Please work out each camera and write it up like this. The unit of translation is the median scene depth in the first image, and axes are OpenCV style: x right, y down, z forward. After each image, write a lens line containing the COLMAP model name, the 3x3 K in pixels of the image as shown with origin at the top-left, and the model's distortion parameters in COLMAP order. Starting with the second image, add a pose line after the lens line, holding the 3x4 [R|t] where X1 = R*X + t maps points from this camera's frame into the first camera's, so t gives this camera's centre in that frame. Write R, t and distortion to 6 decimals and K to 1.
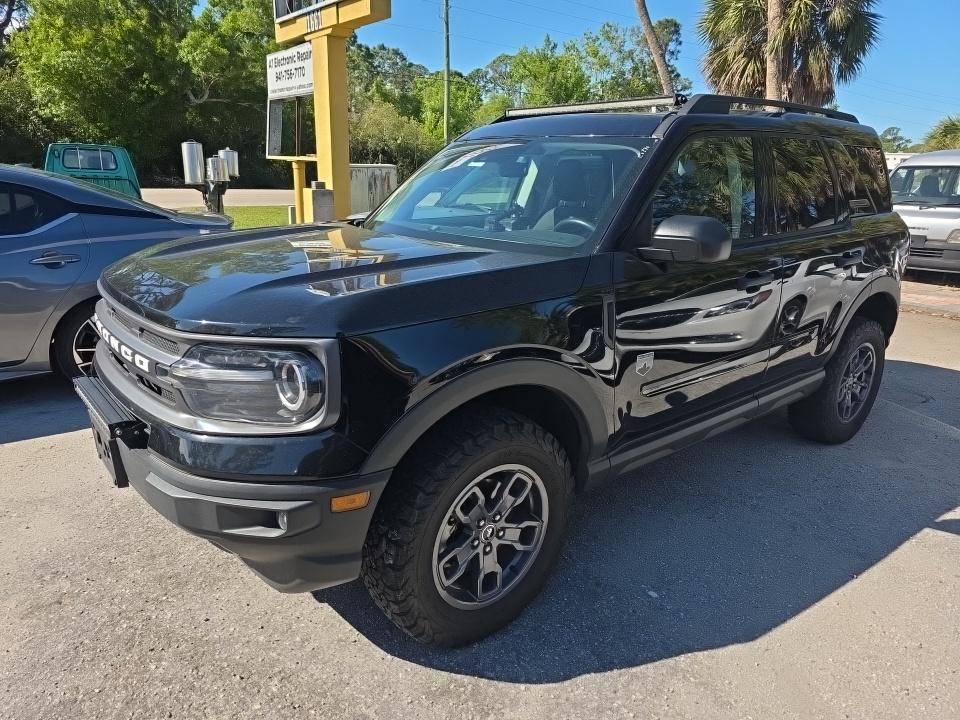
lens RADIAL K [[683.3, 0, 480.0], [0, 683.3, 360.0], [0, 0, 1]] dist [0.001068, 0.000512]
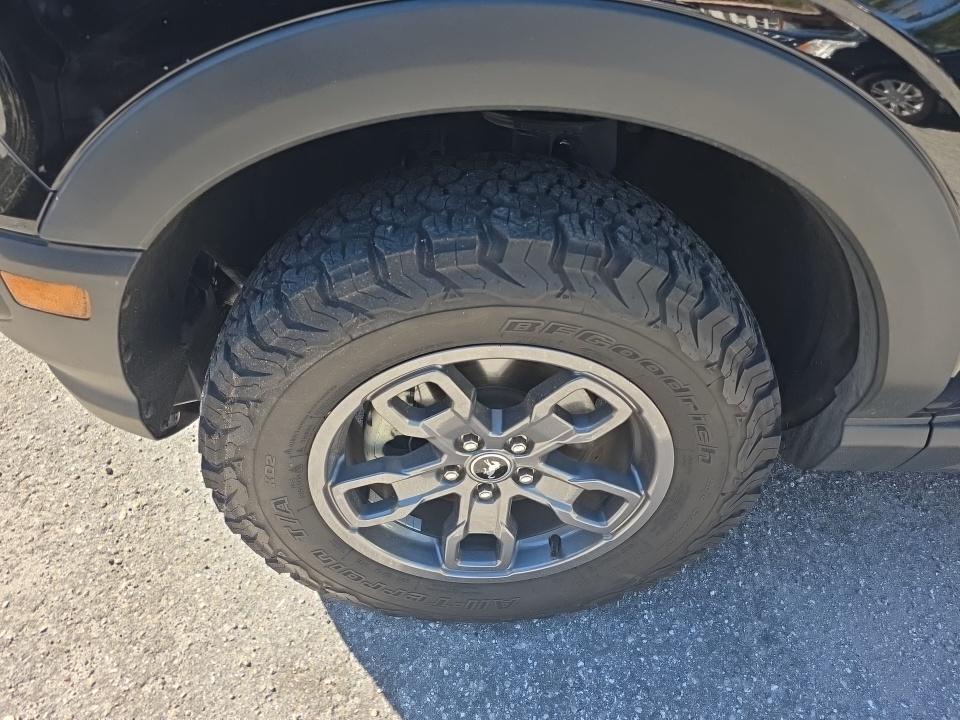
lens RADIAL K [[654.1, 0, 480.0], [0, 654.1, 360.0], [0, 0, 1]] dist [0.053490, 0.000602]
pose [[0.785405, 0.419816, -0.454855, 0.167004], [-0.216837, 0.874887, 0.433076, 0.010521], [0.579759, -0.241510, 0.778173, 0.670223]]
